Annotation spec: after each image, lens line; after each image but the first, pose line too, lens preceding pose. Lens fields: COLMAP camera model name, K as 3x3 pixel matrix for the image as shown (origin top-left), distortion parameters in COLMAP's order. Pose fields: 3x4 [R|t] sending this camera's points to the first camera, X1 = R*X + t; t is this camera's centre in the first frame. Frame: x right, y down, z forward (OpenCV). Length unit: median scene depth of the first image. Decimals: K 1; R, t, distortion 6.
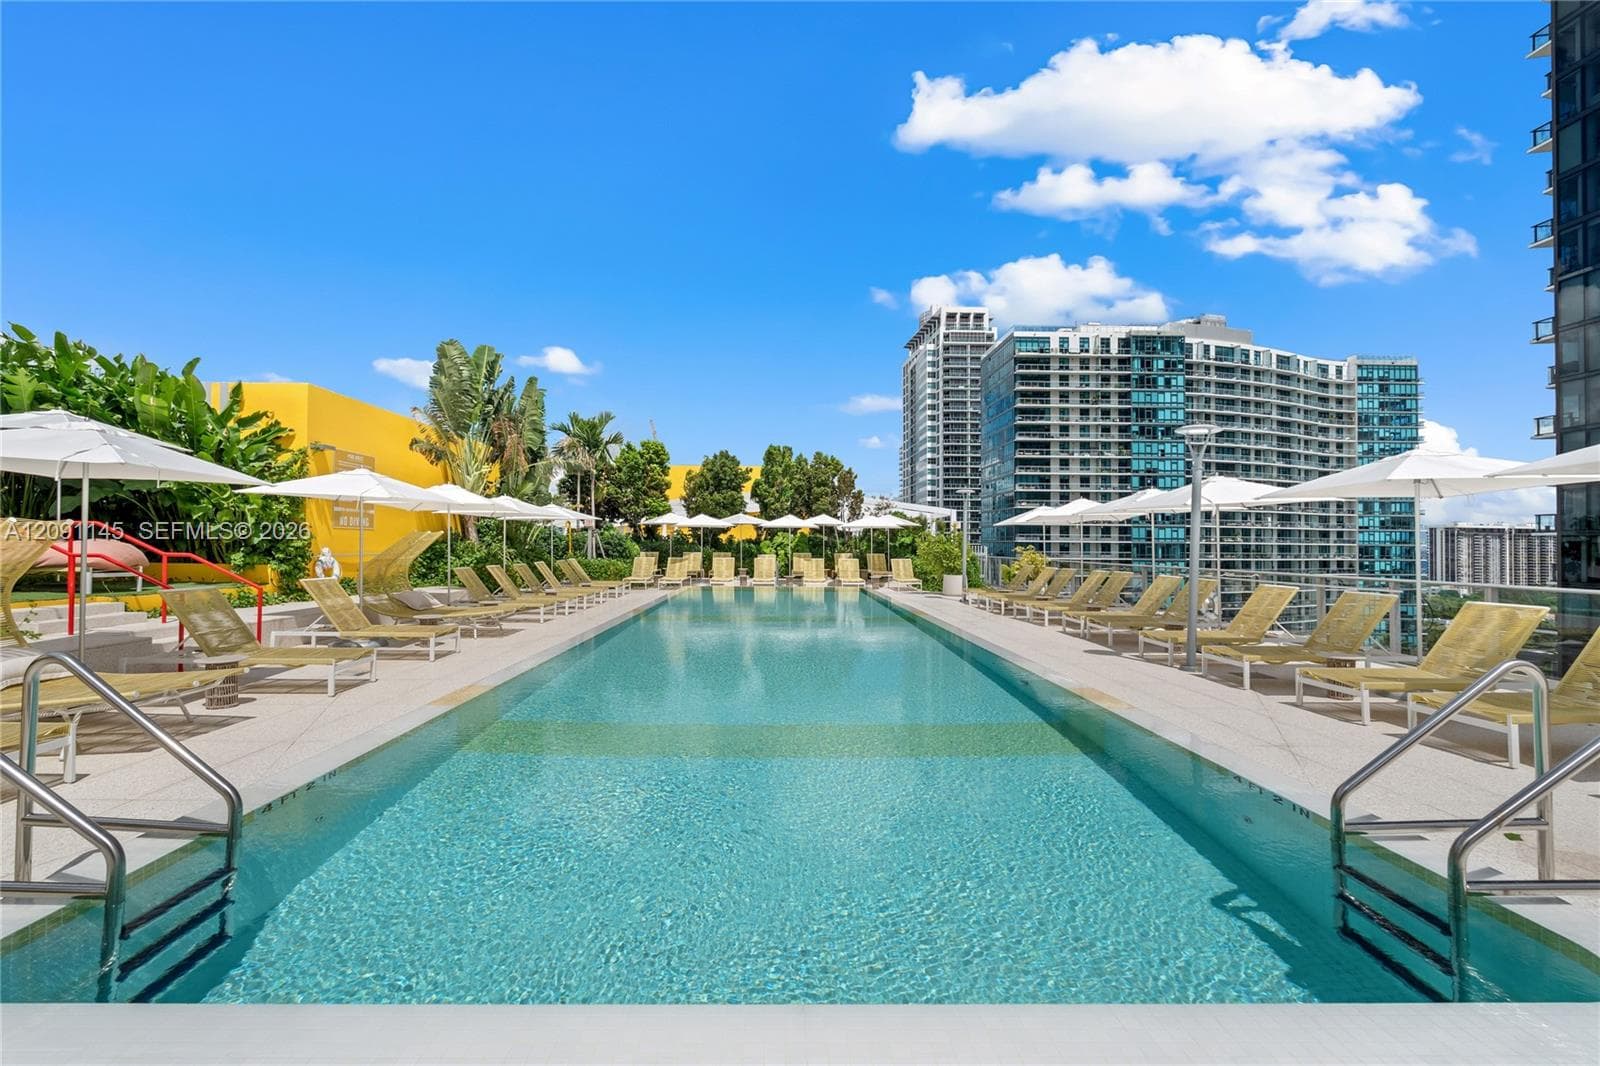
lens RADIAL K [[749.3, 0, 801.3], [0, 749.3, 528.2], [0, 0, 1]] dist [-0.002089, 0.000051]
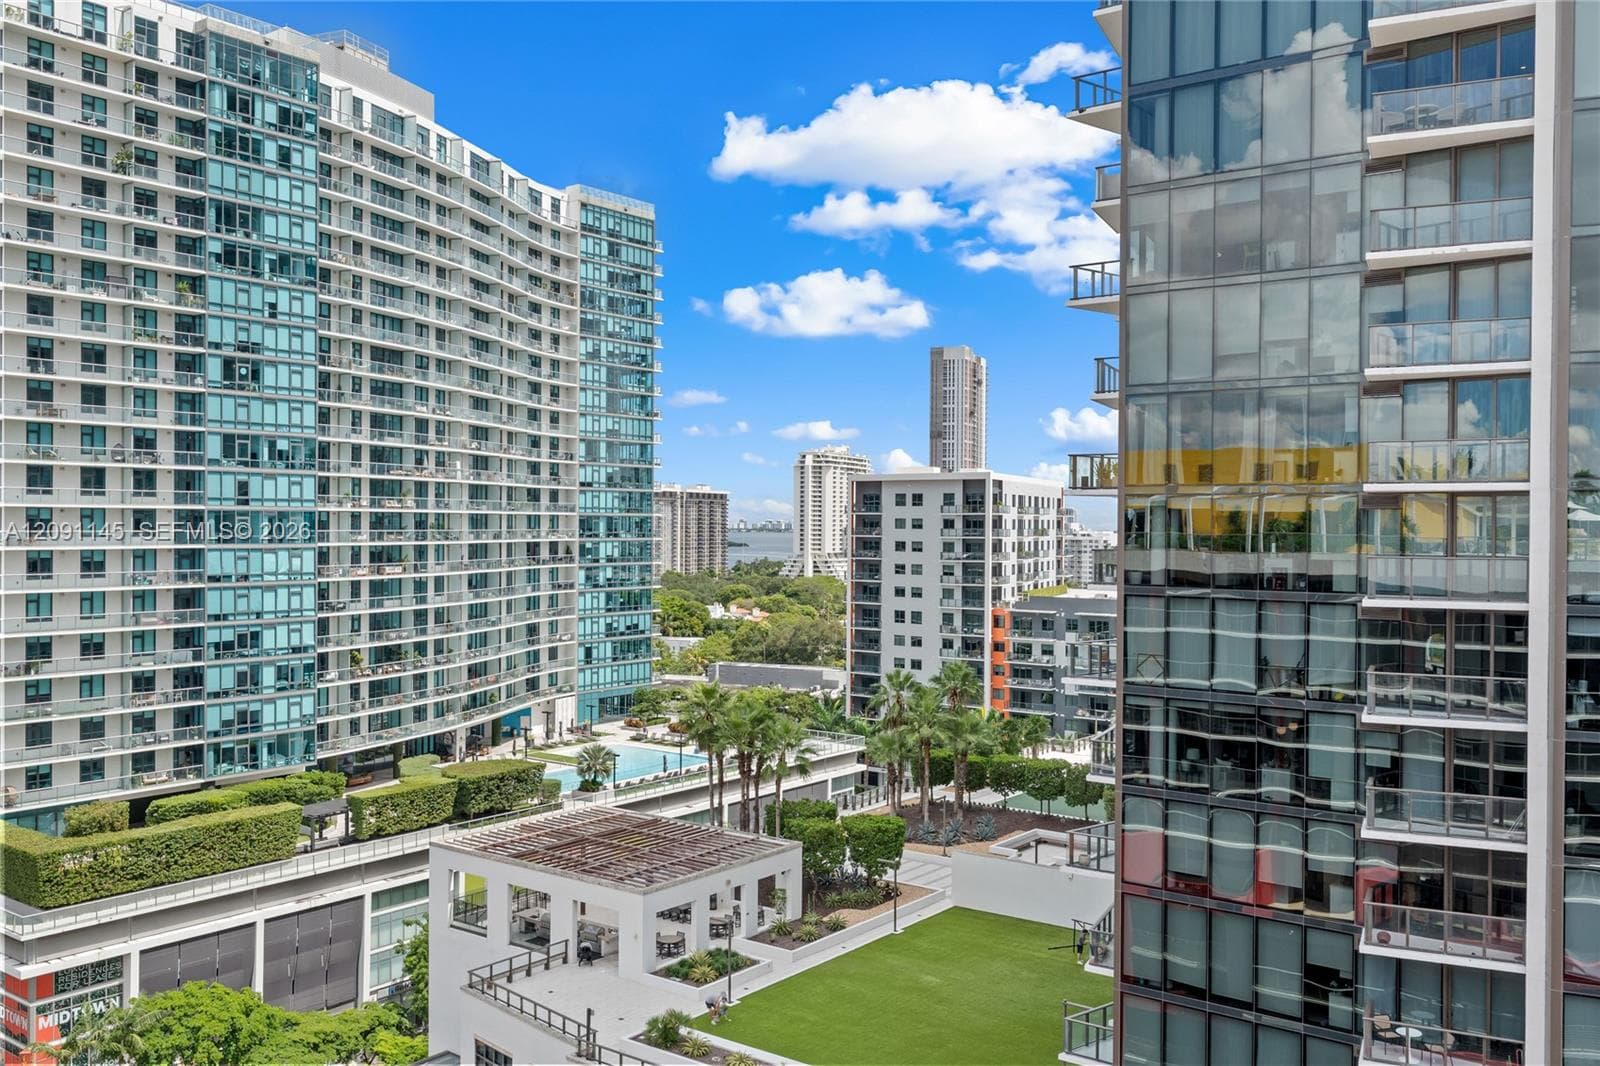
lens RADIAL K [[1331.5, 0, 800.0], [0, 1331.5, 533.0], [0, 0, 1]] dist [-0.008304, 0.006178]
pose [[0.626805, -0.008801, 0.779126, 0.053325], [-0.020403, 0.999408, 0.027704, 0.005169], [-0.778909, -0.033261, 0.626255, 0.238633]]
